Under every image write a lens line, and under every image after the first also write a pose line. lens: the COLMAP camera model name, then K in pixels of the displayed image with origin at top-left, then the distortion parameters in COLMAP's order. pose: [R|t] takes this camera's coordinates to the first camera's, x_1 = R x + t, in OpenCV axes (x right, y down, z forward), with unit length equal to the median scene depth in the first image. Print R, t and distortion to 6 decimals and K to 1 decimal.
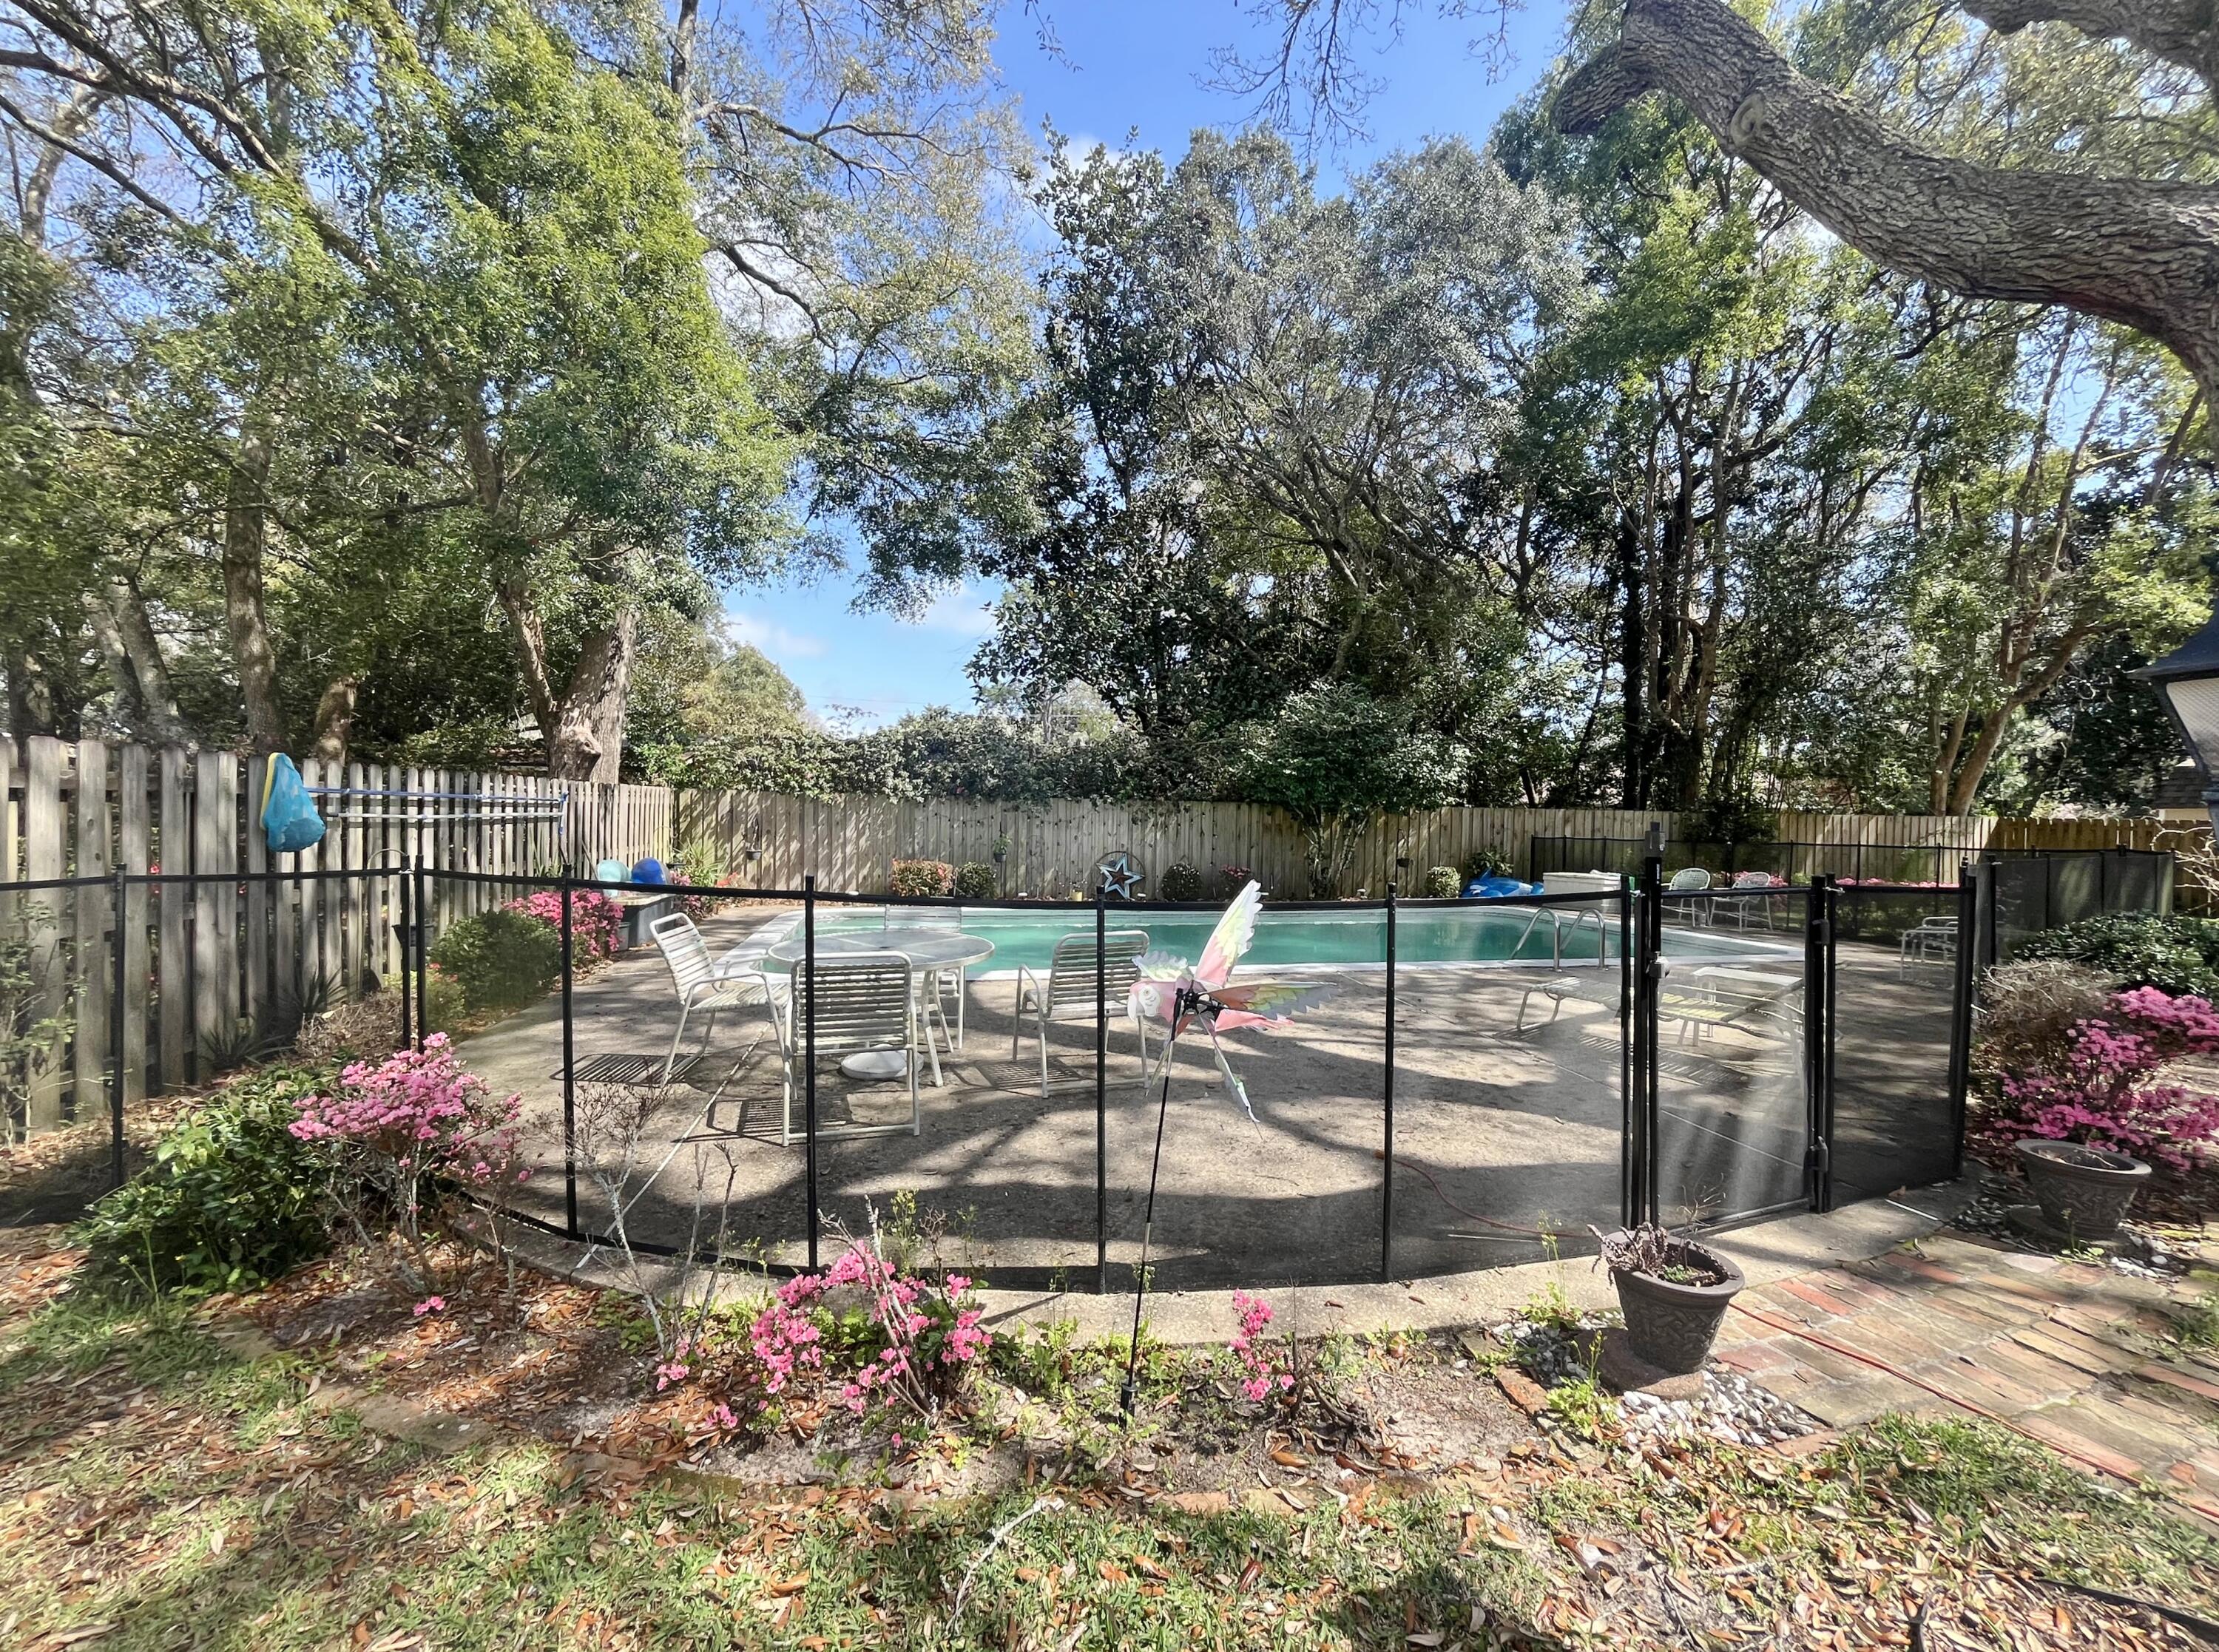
lens RADIAL K [[920.1, 0, 1103.5], [0, 920.1, 824.0], [0, 0, 1]] dist [0.000869, -0.000083]
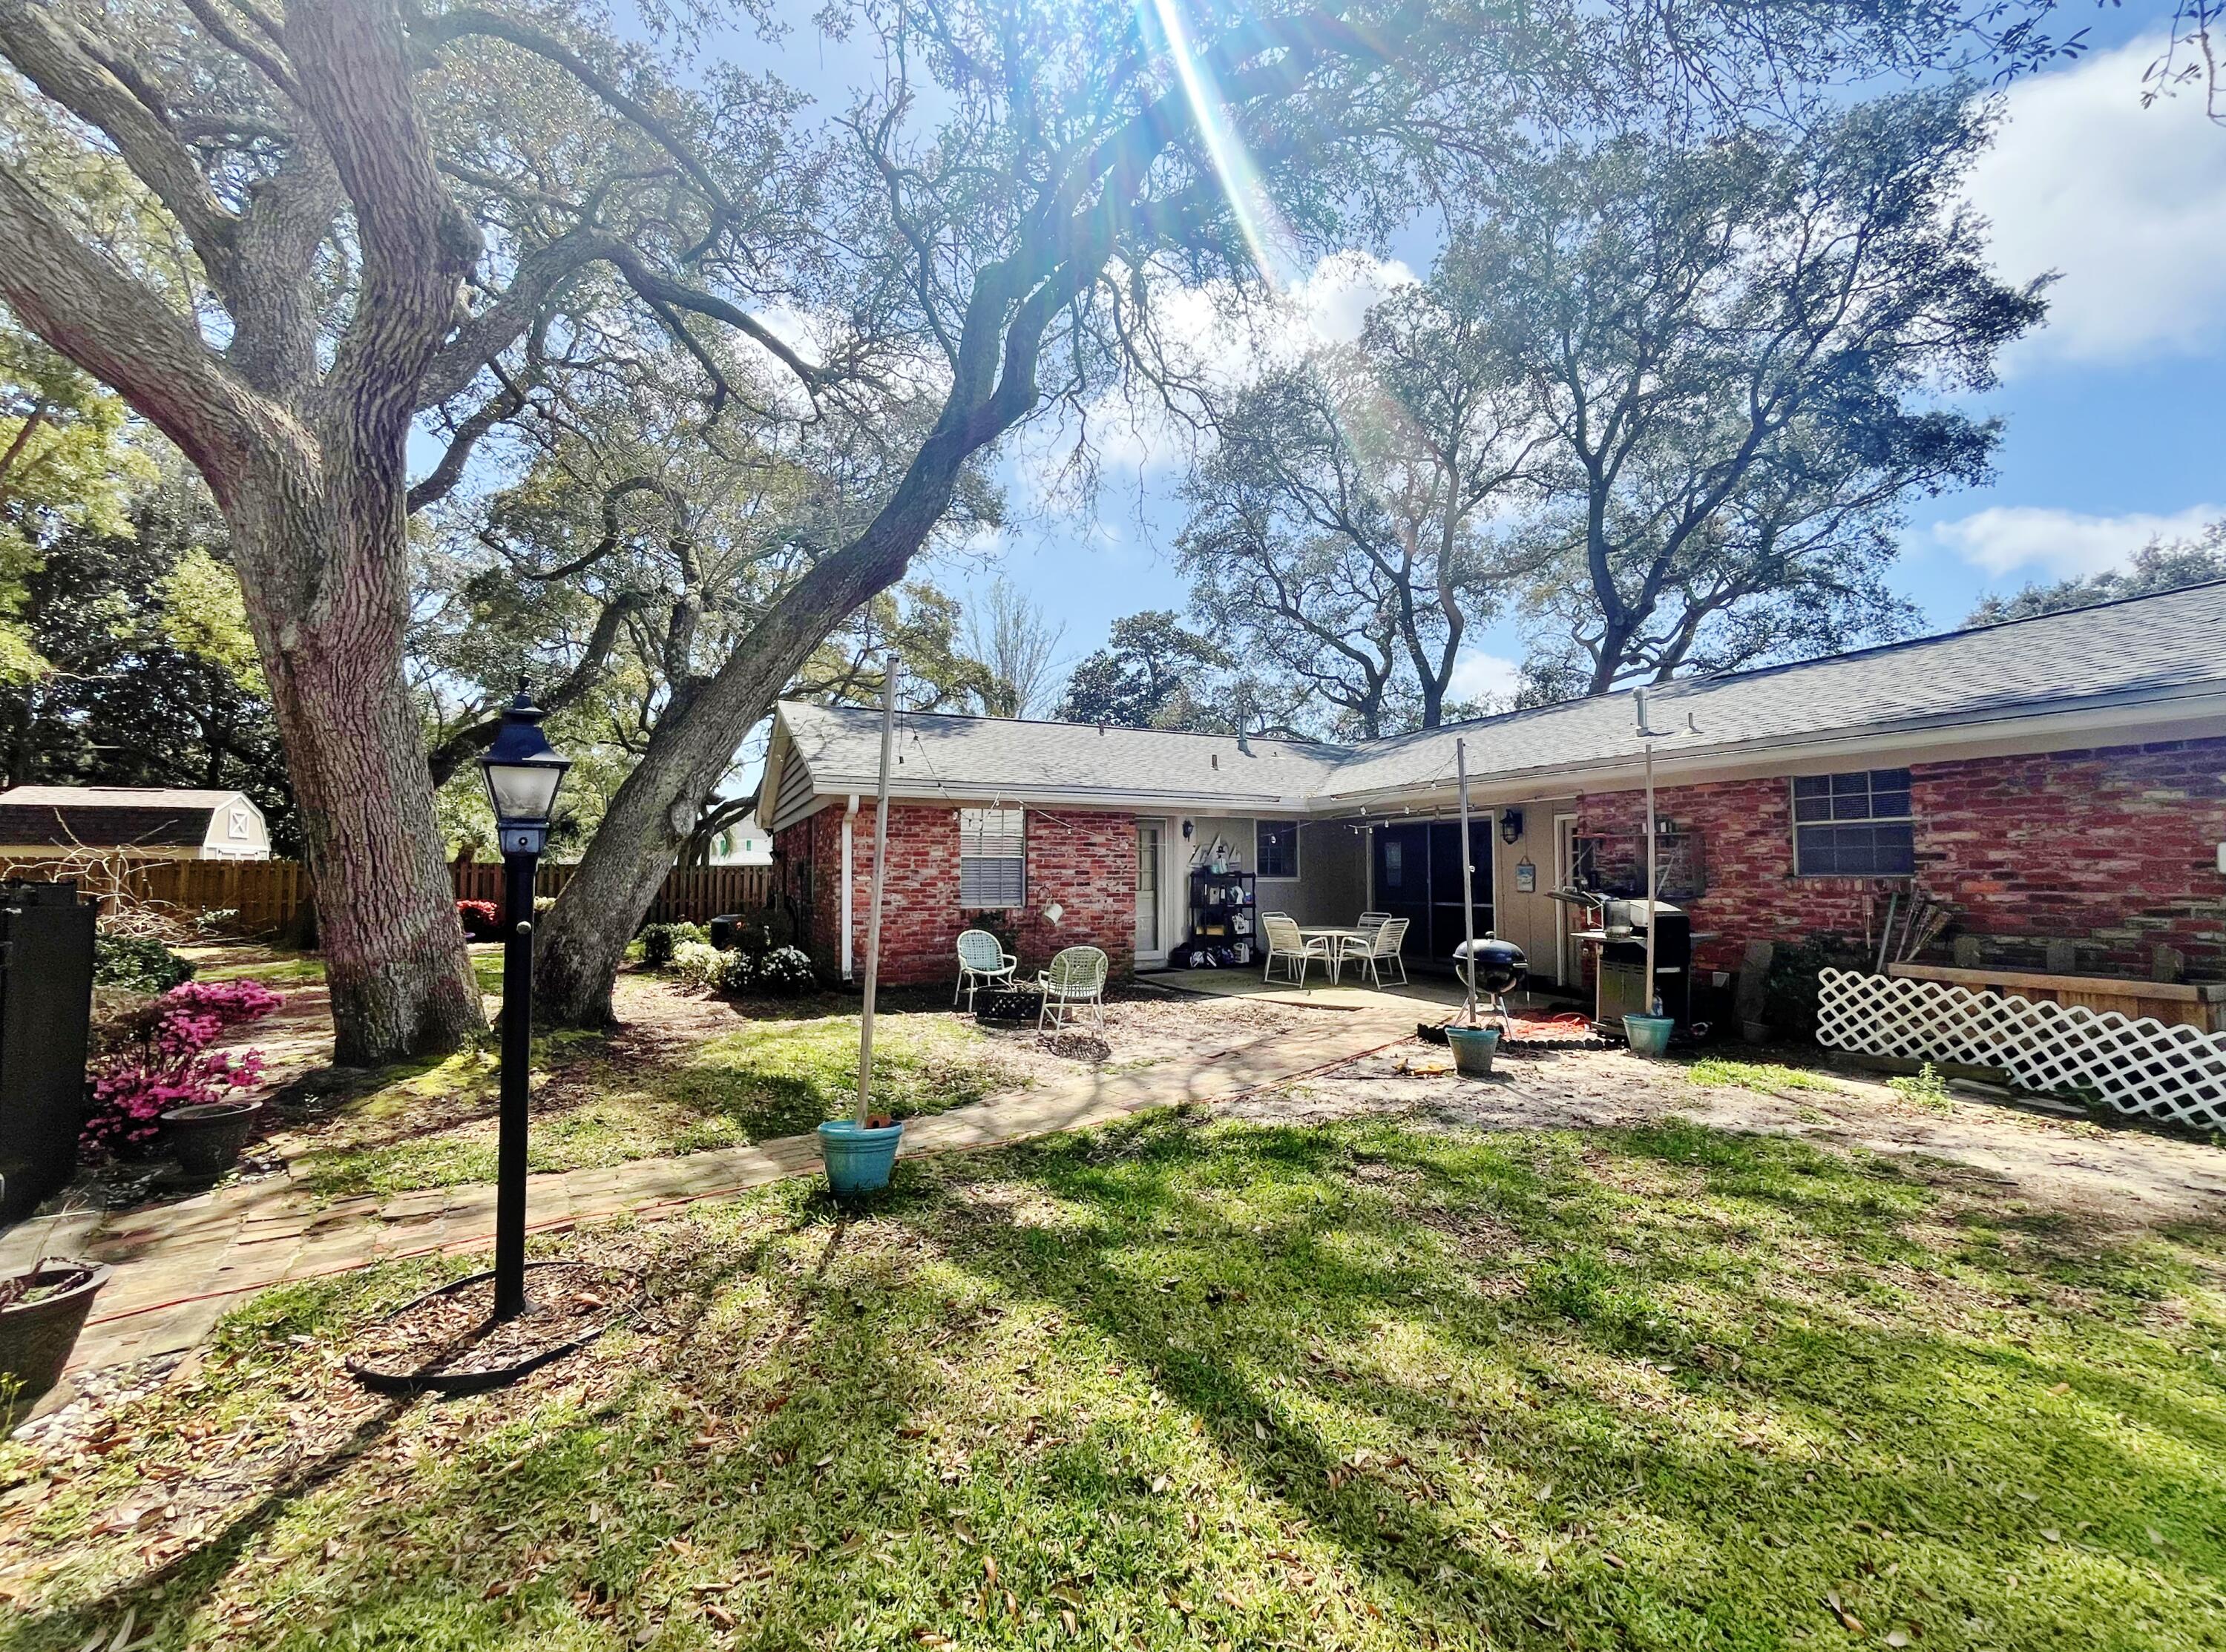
lens RADIAL K [[923.0, 0, 1111.7], [0, 923.0, 823.3], [0, 0, 1]] dist [0.000869, -0.000083]
pose [[-0.215063, 0.034236, 0.976000, -0.553099], [0.015154, 0.999382, -0.031717, 0.034080], [-0.976483, 0.007969, -0.215449, 0.086099]]
